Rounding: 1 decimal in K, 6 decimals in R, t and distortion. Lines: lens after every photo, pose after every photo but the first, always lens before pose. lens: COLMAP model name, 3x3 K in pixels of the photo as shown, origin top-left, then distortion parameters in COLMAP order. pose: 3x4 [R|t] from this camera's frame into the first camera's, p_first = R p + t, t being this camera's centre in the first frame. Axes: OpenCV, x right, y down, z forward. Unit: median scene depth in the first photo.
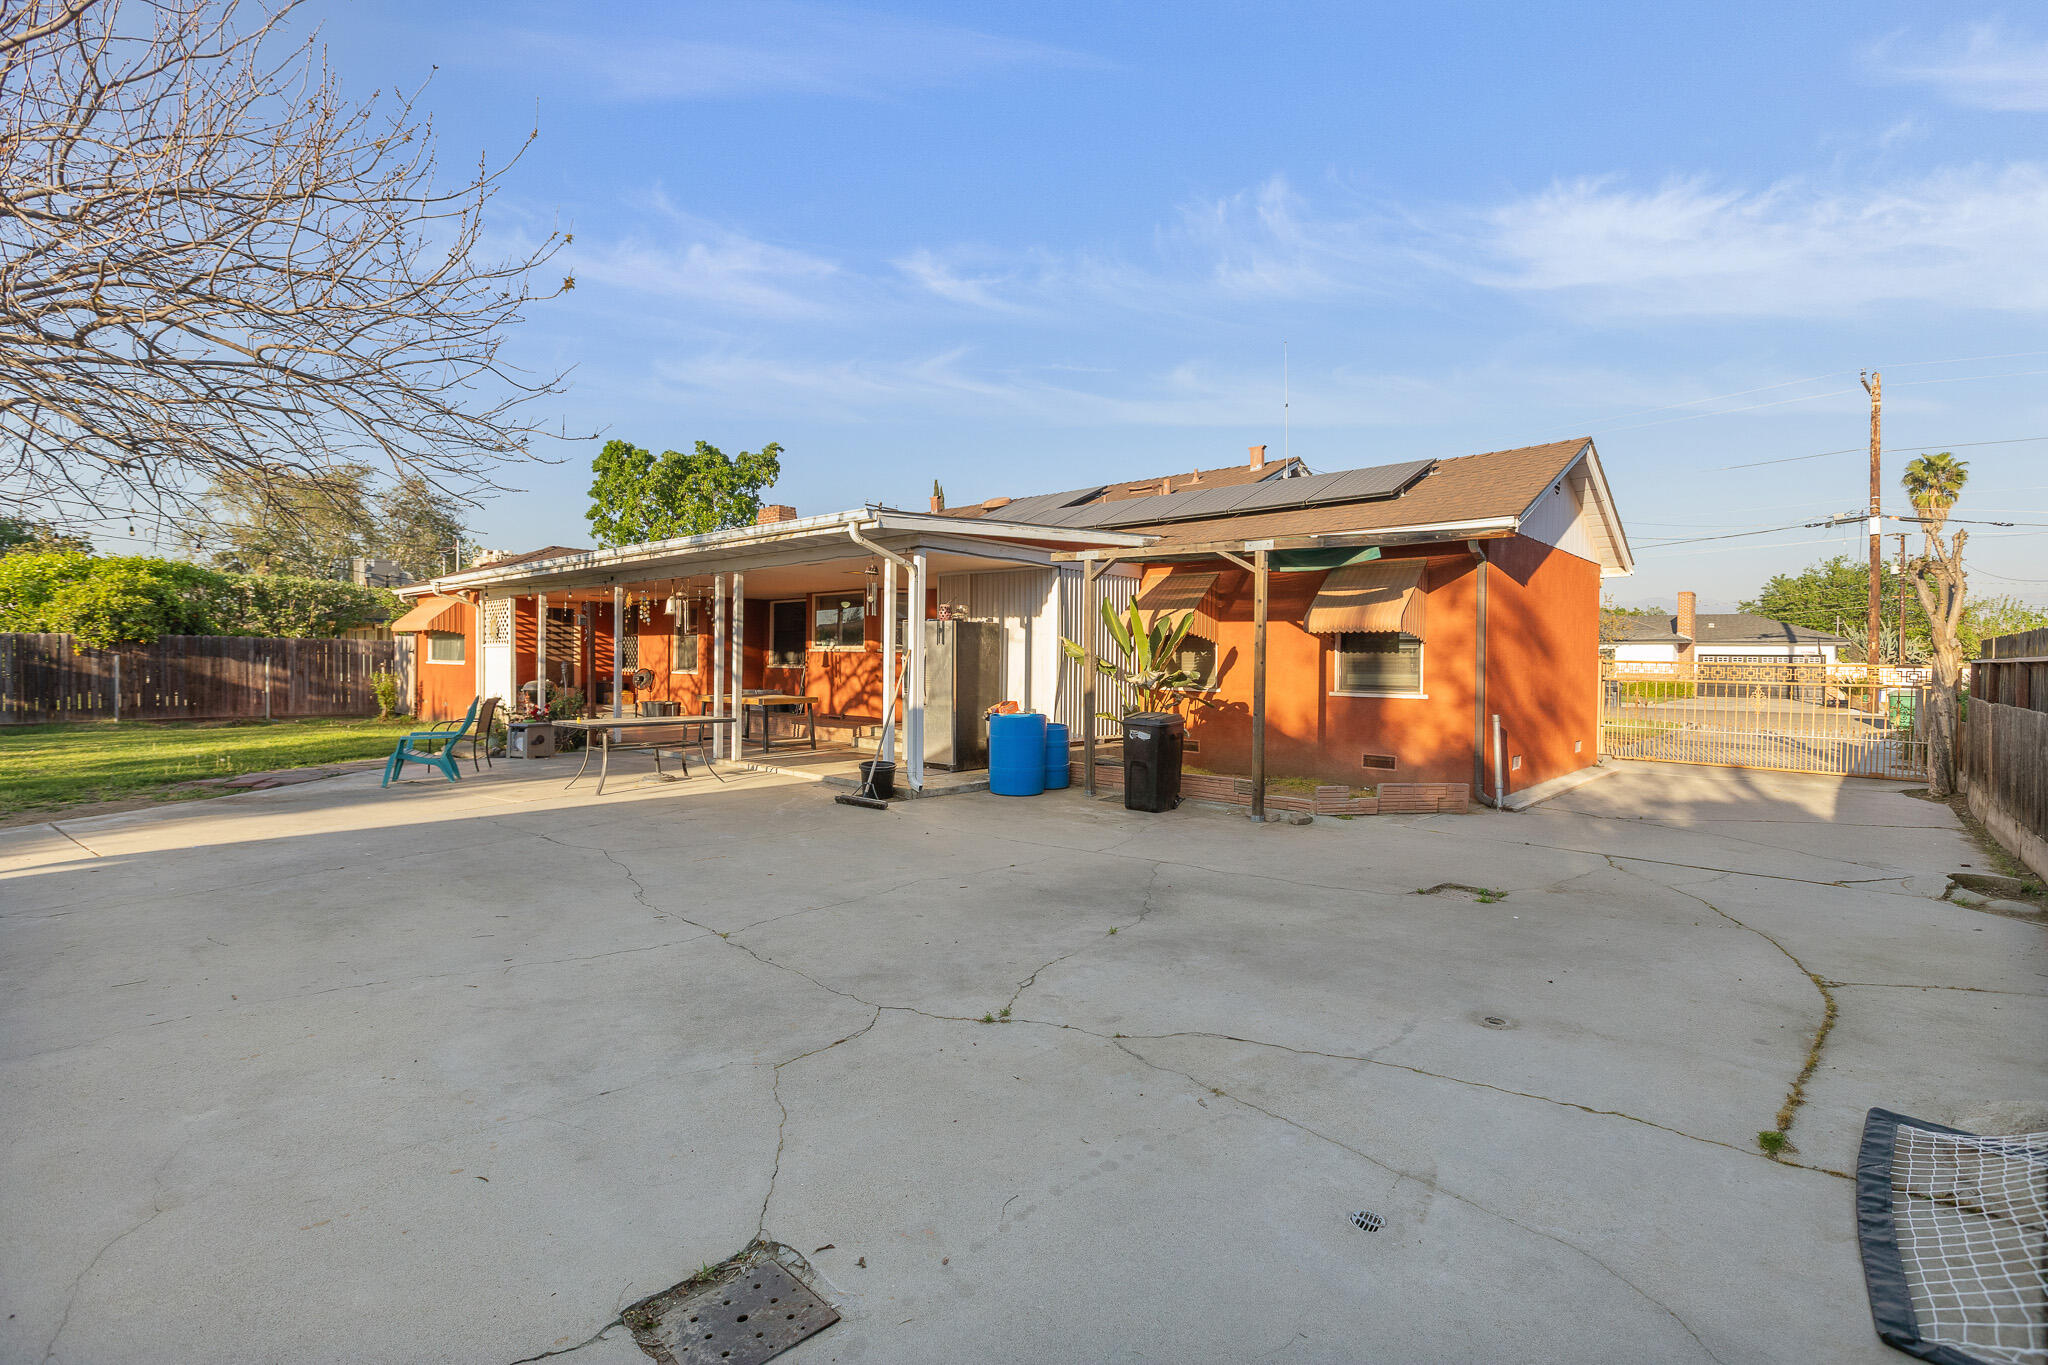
lens RADIAL K [[913.5, 0, 1026.6], [0, 913.5, 668.6], [0, 0, 1]] dist [0.003479, -0.000118]
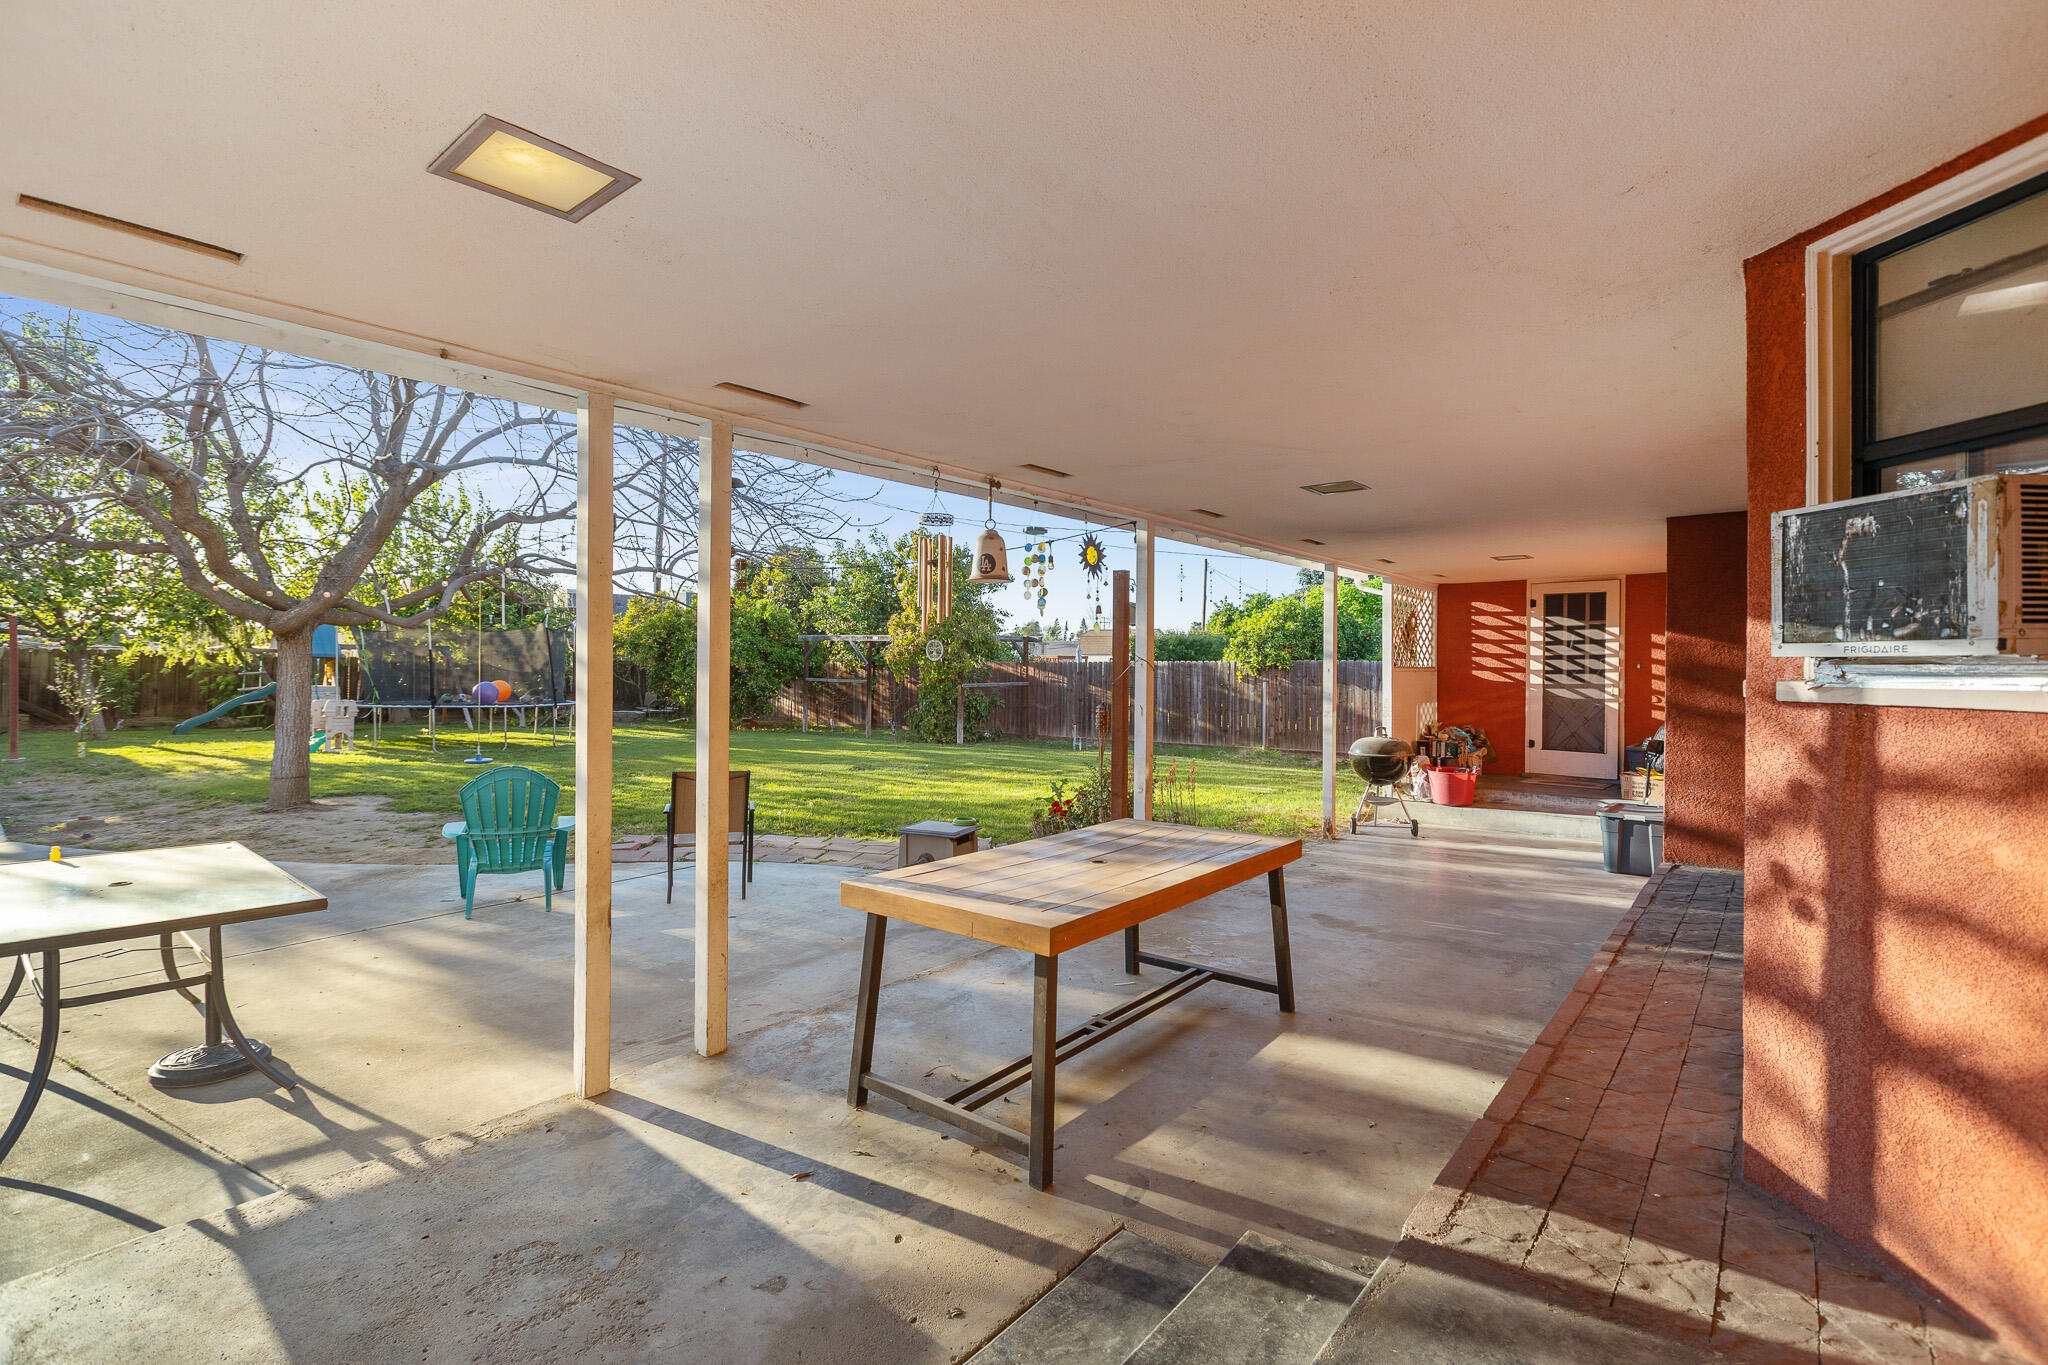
lens RADIAL K [[913.5, 0, 1022.2], [0, 913.5, 667.5], [0, 0, 1]] dist [0.003479, -0.000118]
pose [[0.048395, -0.009641, -0.998782, -0.029920], [-0.015930, 0.999819, -0.010423, -0.019115], [0.998701, 0.016415, 0.048232, 0.867215]]
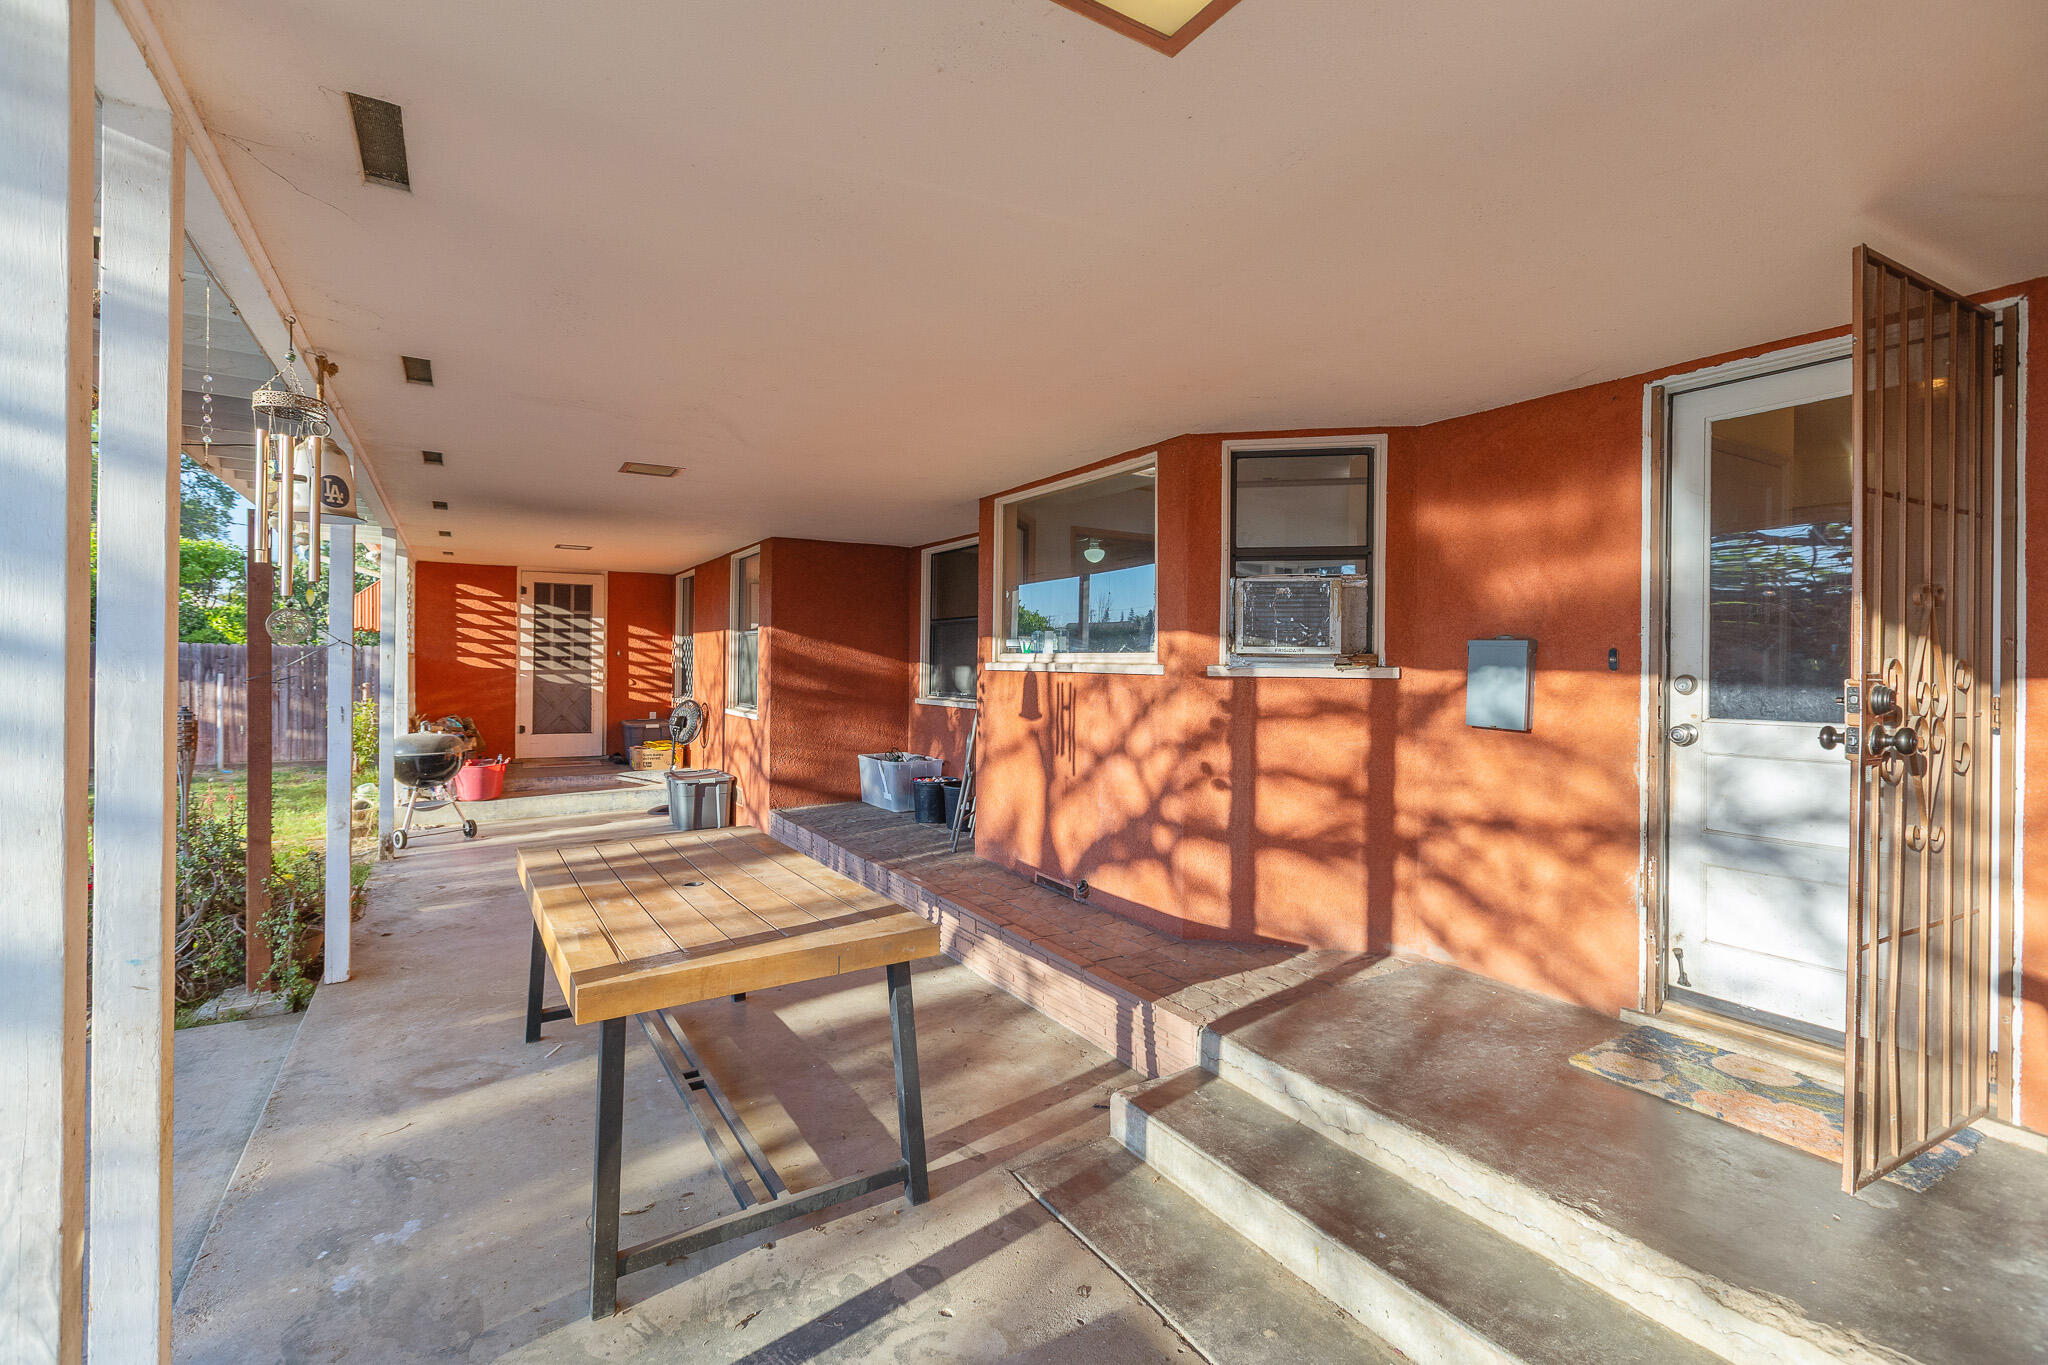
lens RADIAL K [[913.5, 0, 1021.9], [0, 913.5, 677.5], [0, 0, 1]] dist [0.003479, -0.000118]
pose [[0.962285, 0.002146, -0.272034, -0.142367], [-0.000741, 0.999986, 0.005266, -0.018479], [0.272042, -0.004866, 0.962273, 0.724258]]
